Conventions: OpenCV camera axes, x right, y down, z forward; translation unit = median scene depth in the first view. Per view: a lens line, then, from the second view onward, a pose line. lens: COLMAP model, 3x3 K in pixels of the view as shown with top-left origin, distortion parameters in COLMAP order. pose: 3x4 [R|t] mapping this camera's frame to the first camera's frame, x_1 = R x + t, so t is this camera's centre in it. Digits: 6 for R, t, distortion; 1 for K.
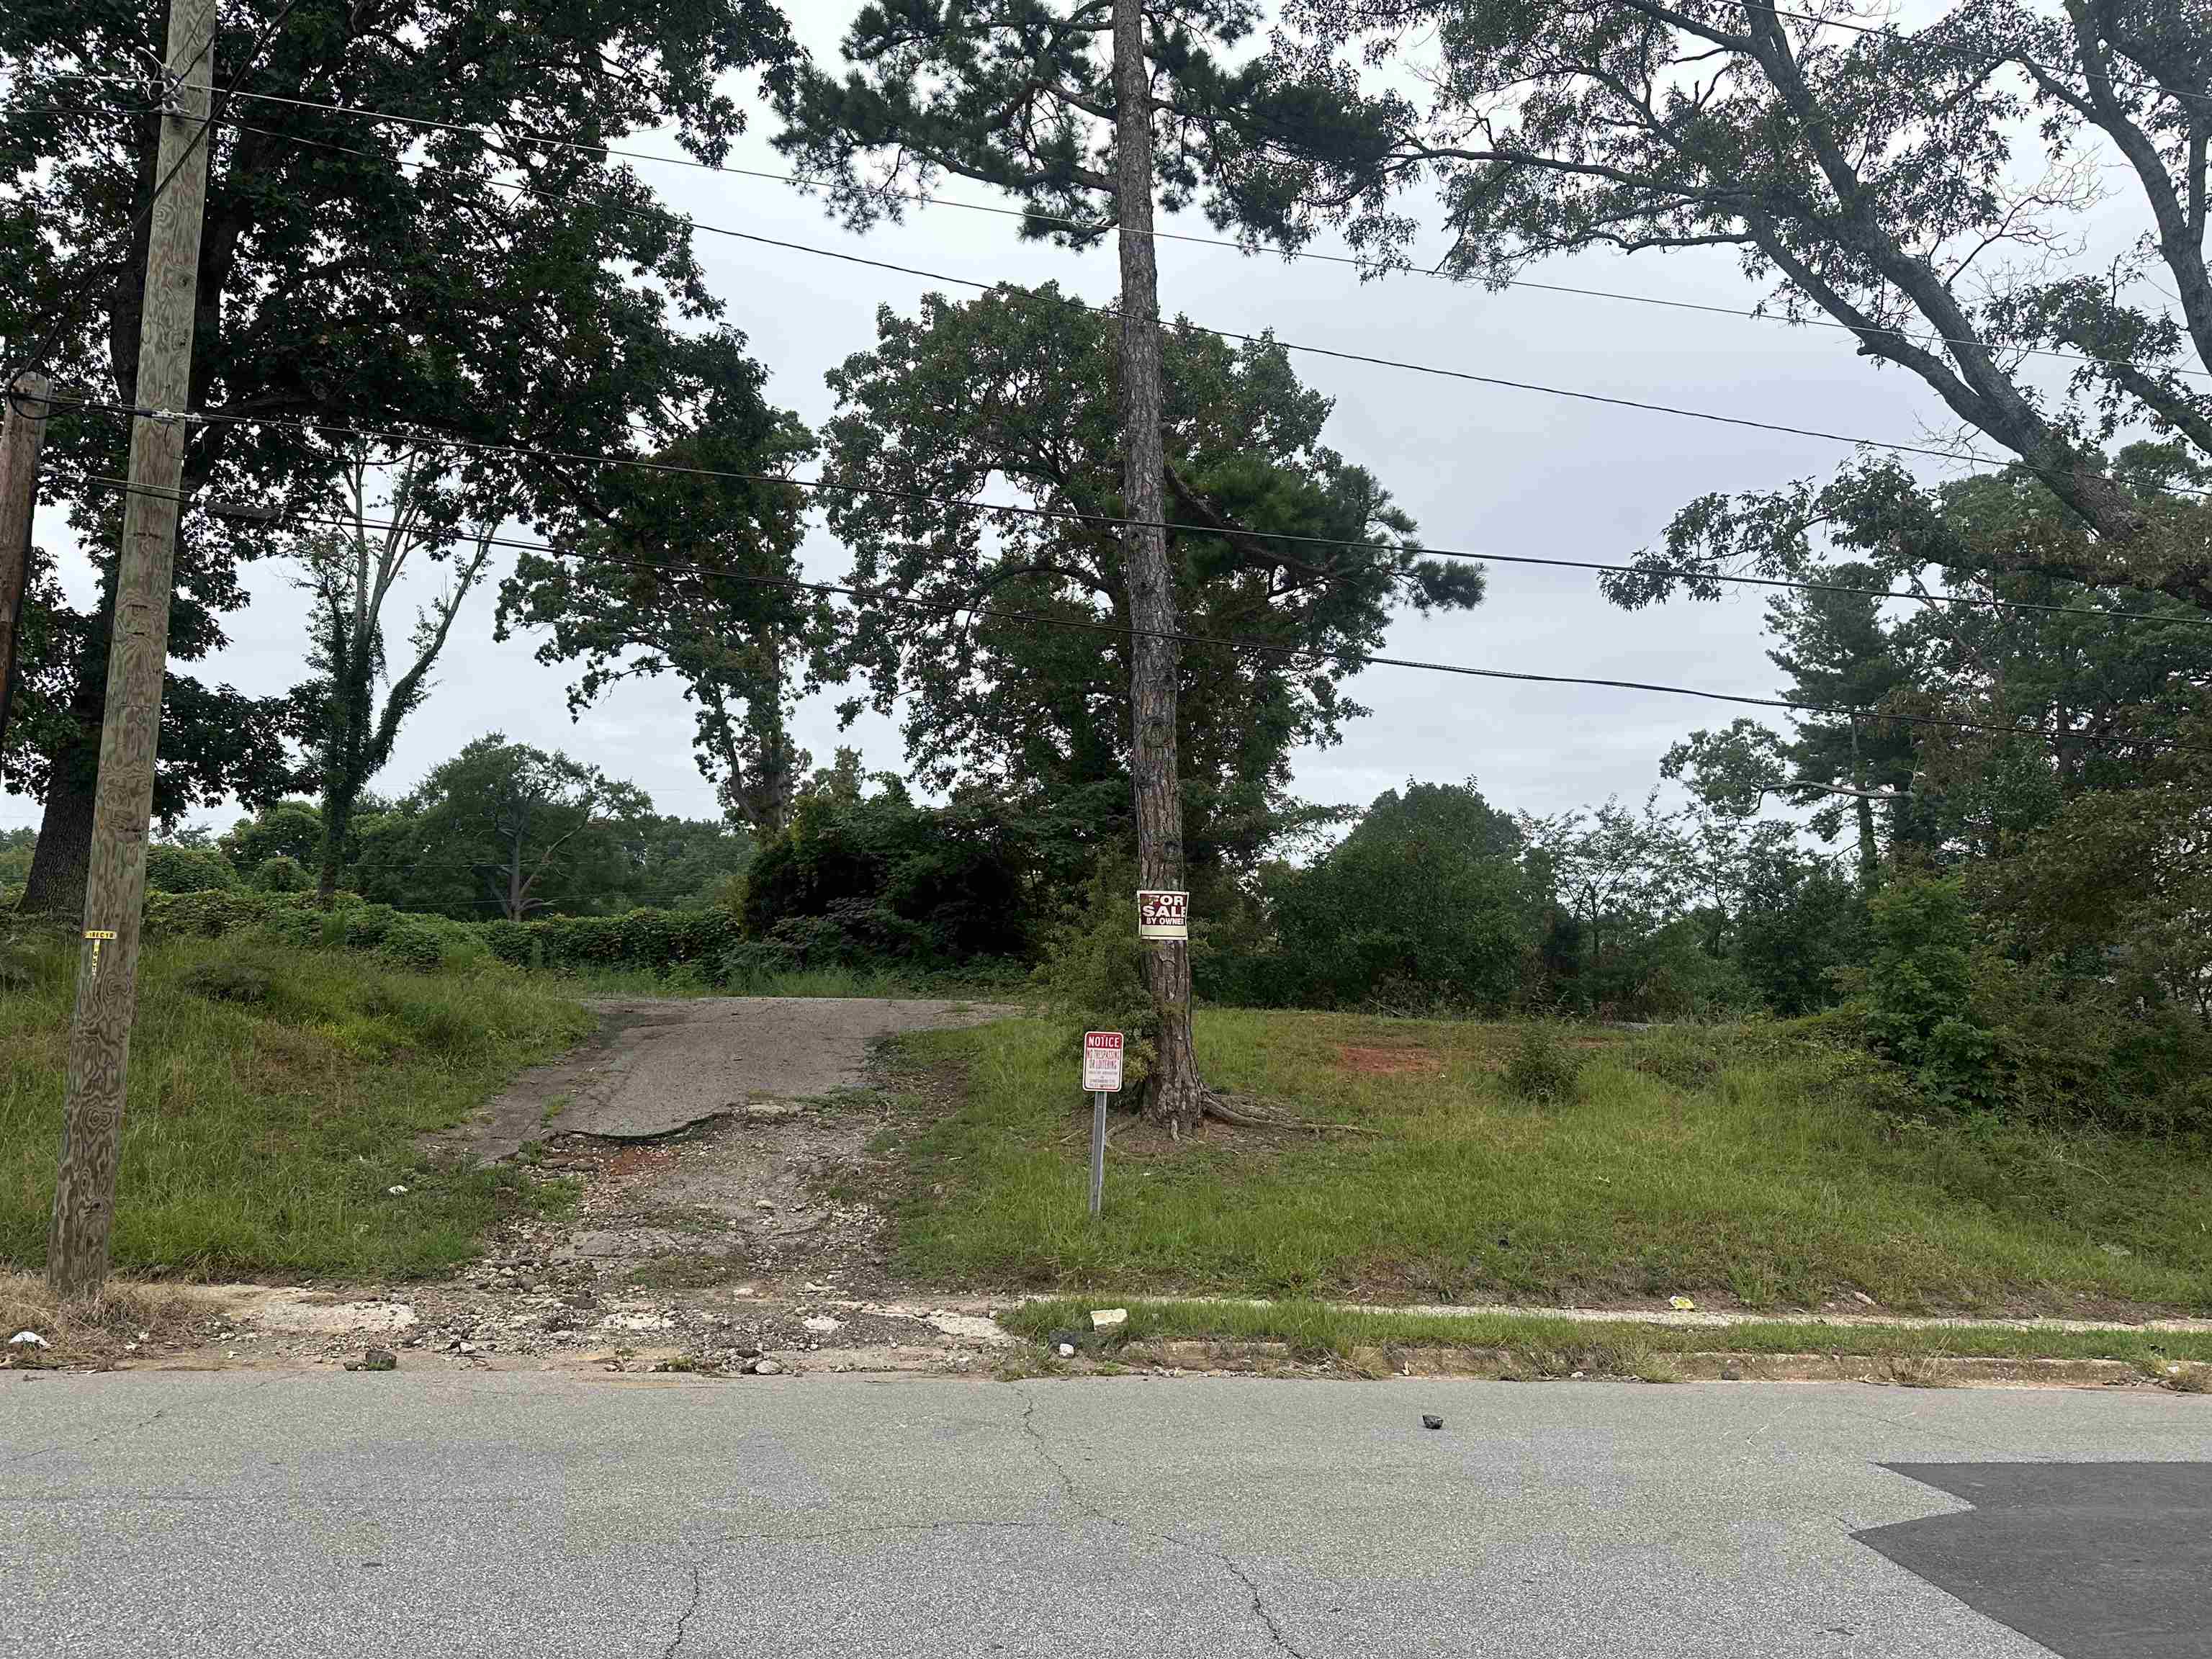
lens RADIAL K [[1513.9, 0, 1106.0], [0, 1513.9, 829.5], [0, 0, 1]] dist [0.198557, -0.356651]
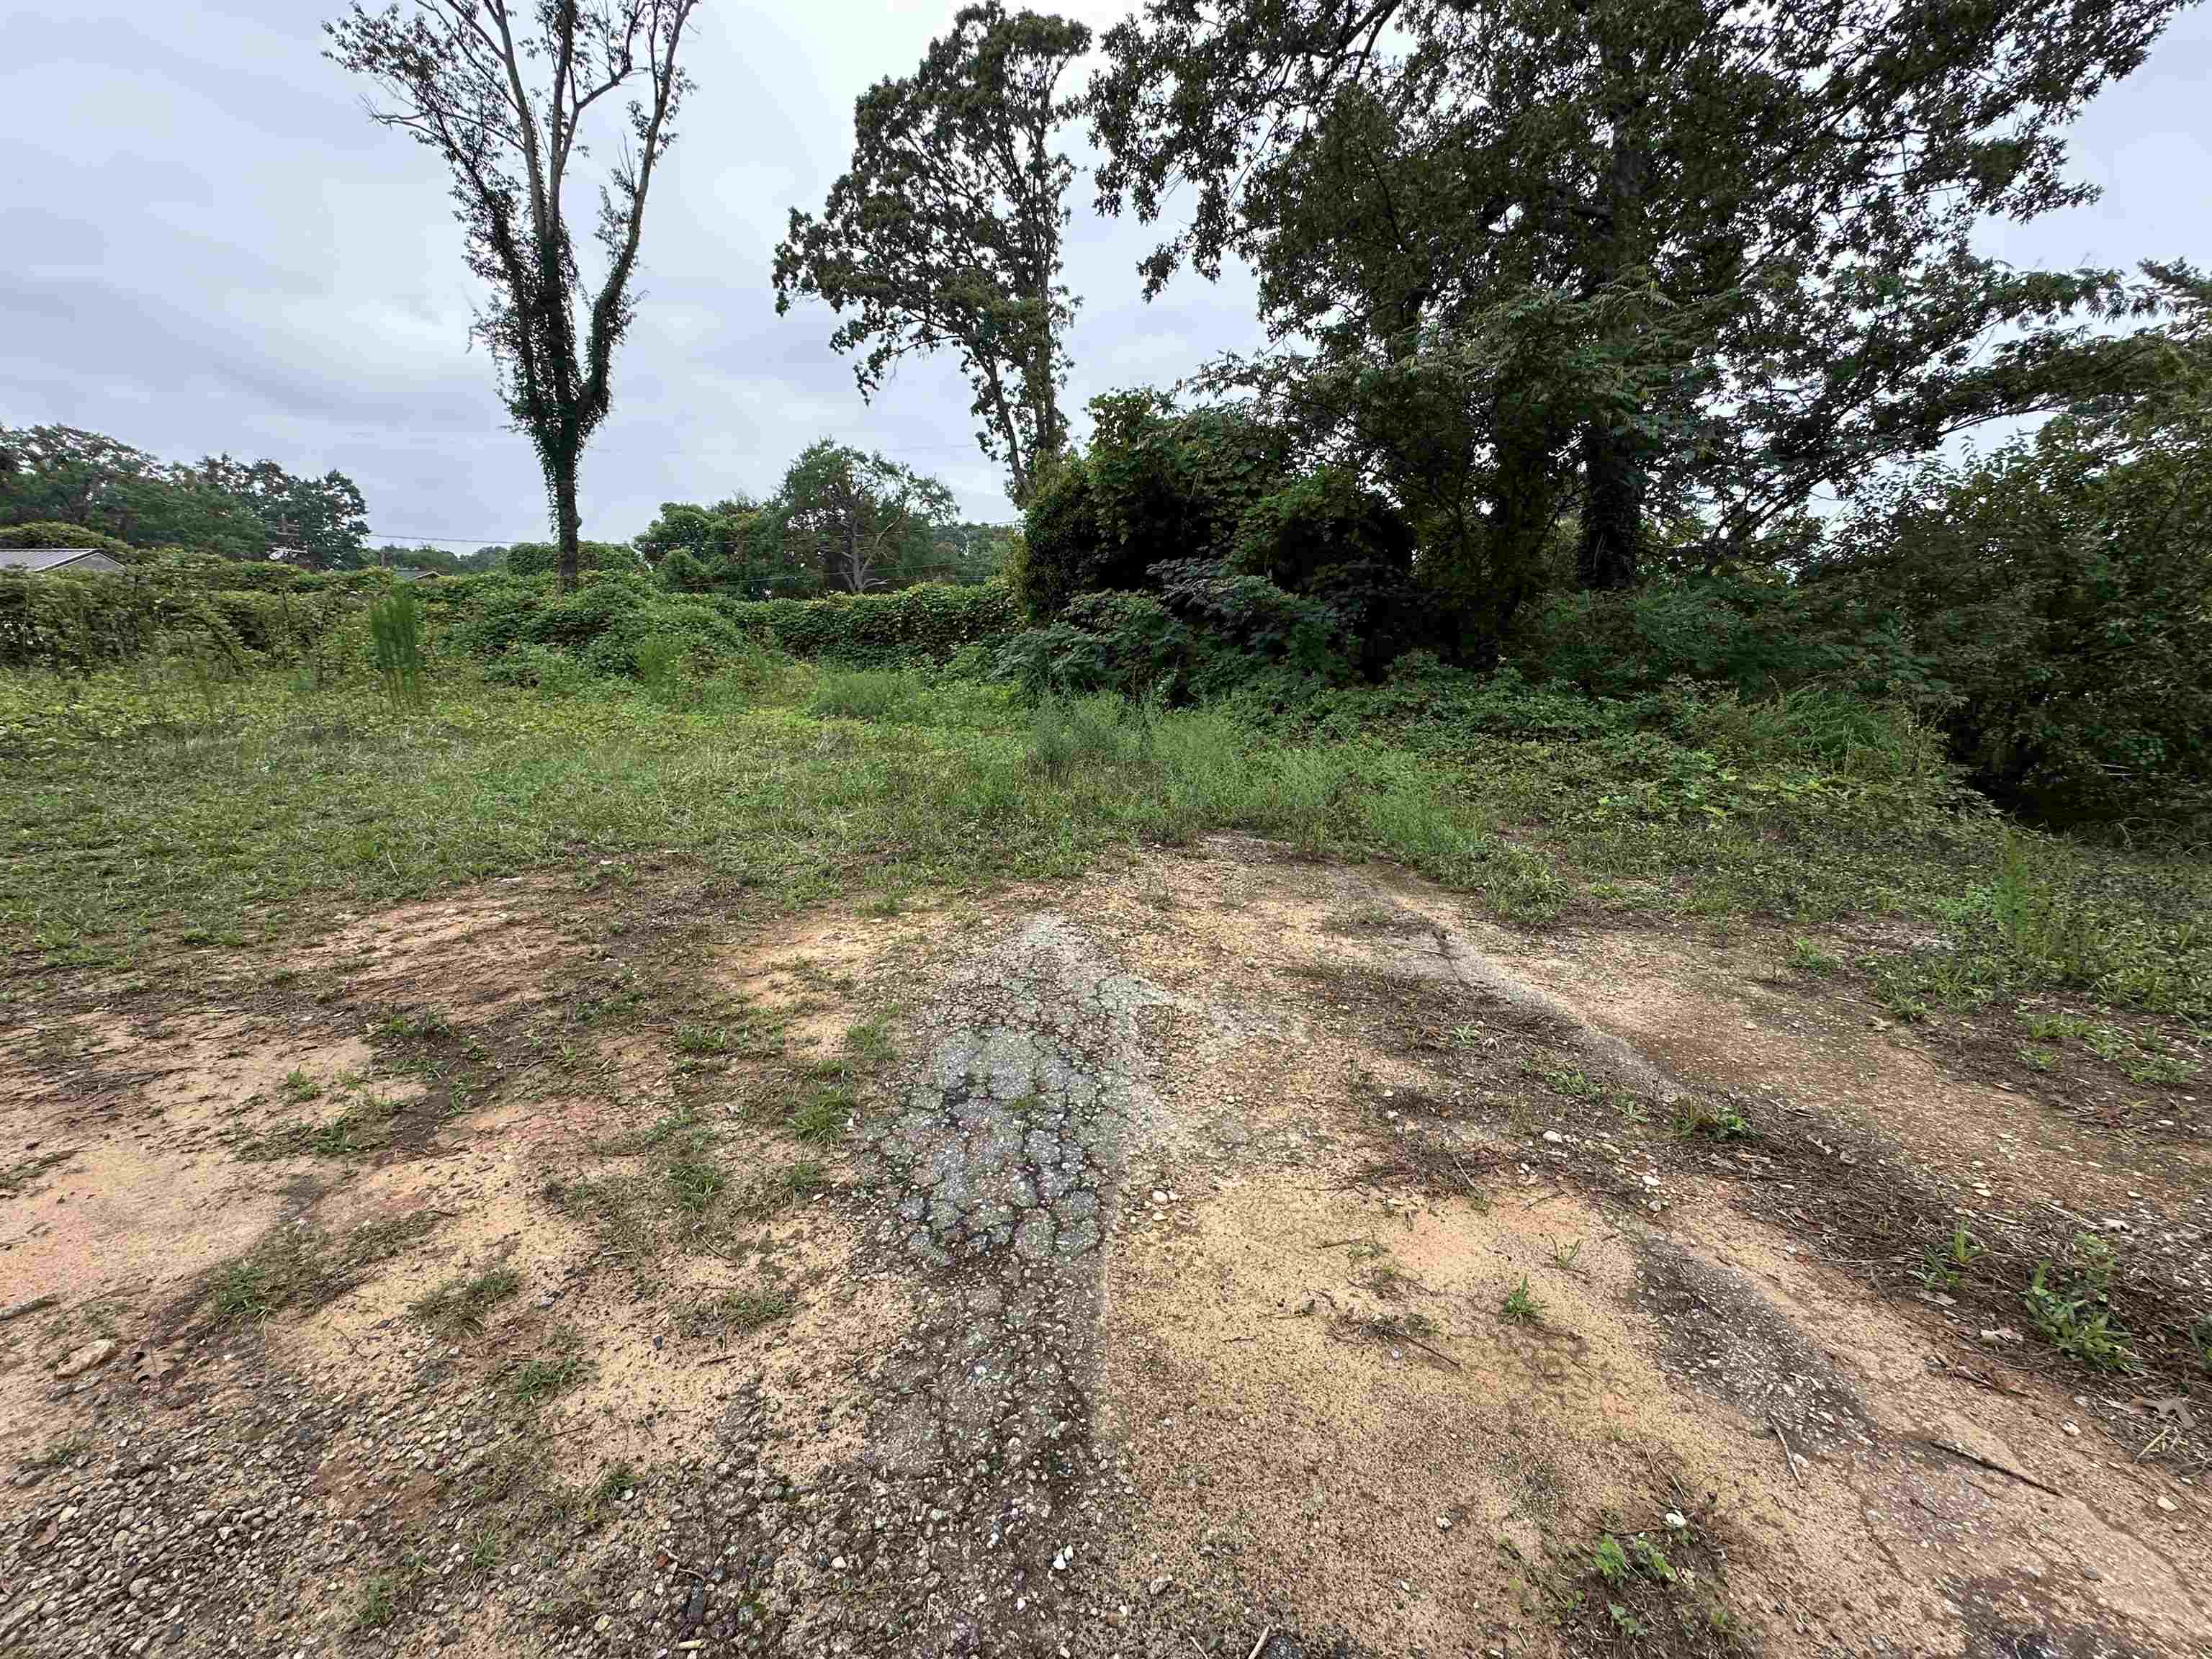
lens RADIAL K [[882.3, 0, 1106.4], [0, 882.3, 823.9], [0, 0, 1]] dist [-0.003594, 0.000797]
pose [[0.988136, 0.019780, -0.152303, -0.085537], [0.028957, 0.949891, 0.311237, 0.020897], [0.150828, -0.311955, 0.938048, 0.376000]]
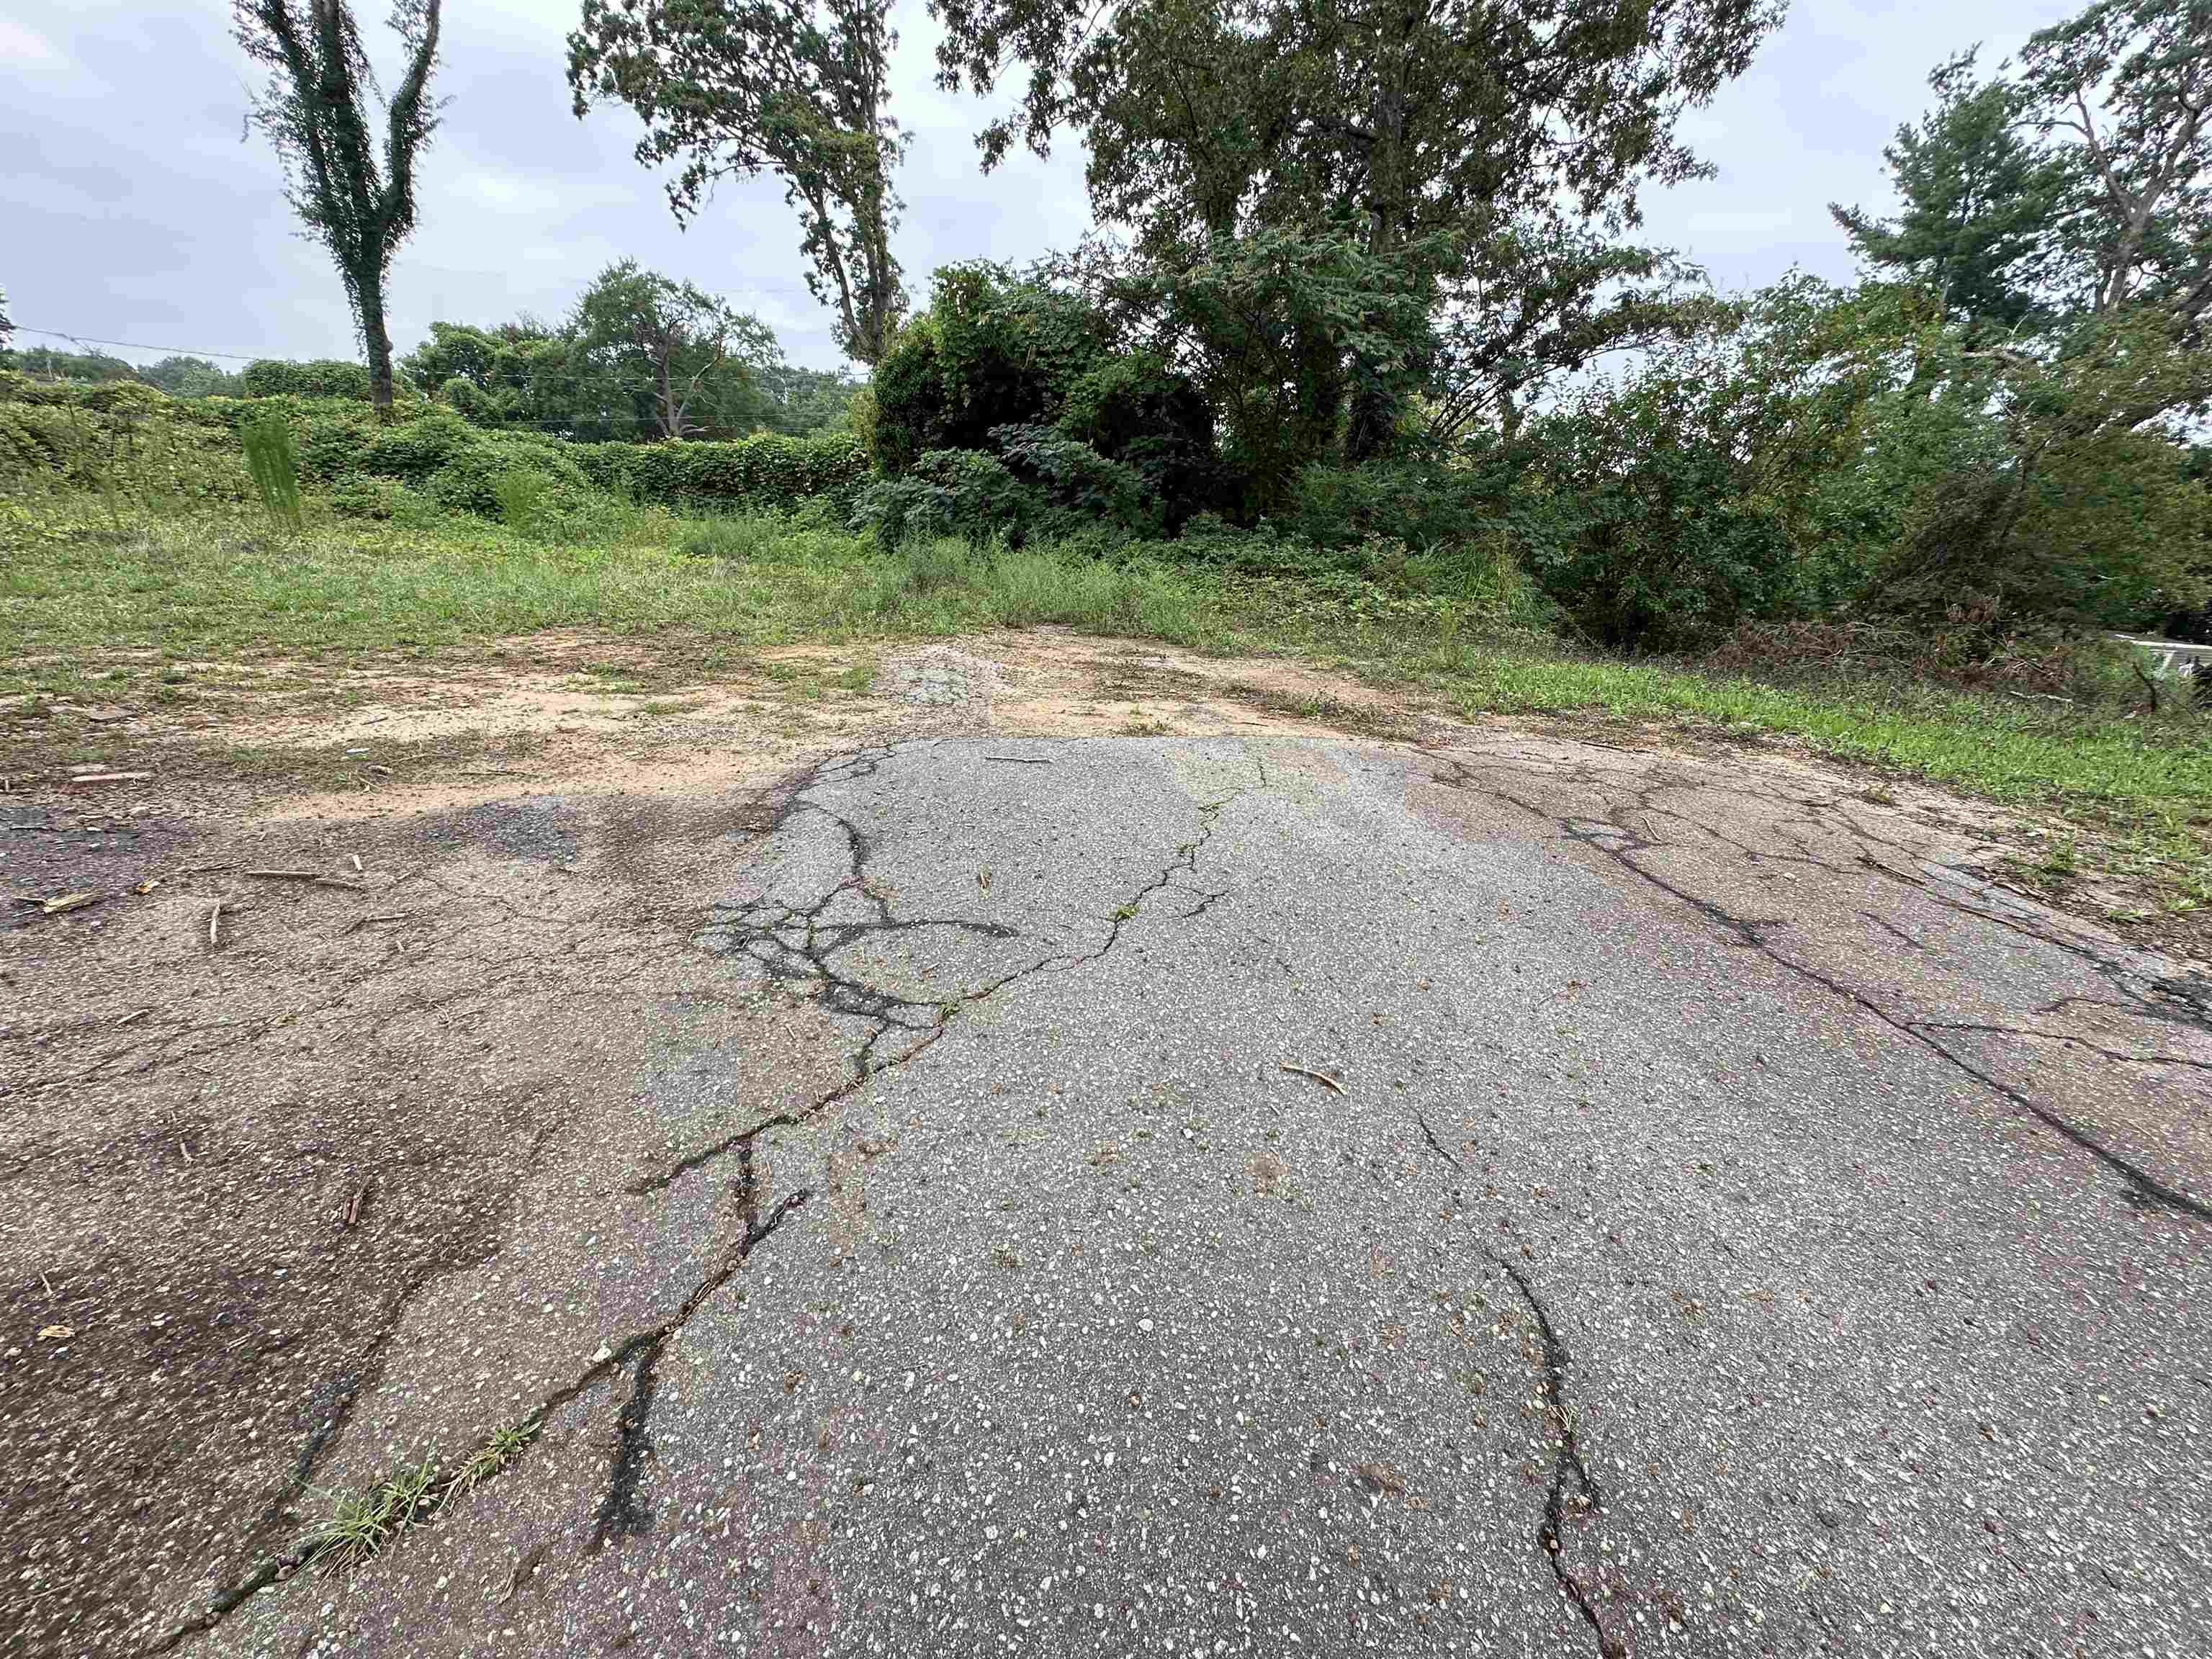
lens RADIAL K [[882.3, 0, 1106.4], [0, 882.3, 823.9], [0, 0, 1]] dist [-0.003594, 0.000797]
pose [[0.999393, 0.017895, 0.029886, -0.081503], [-0.029181, 0.898630, 0.437735, 0.018663], [-0.019023, -0.438342, 0.898607, 0.322528]]
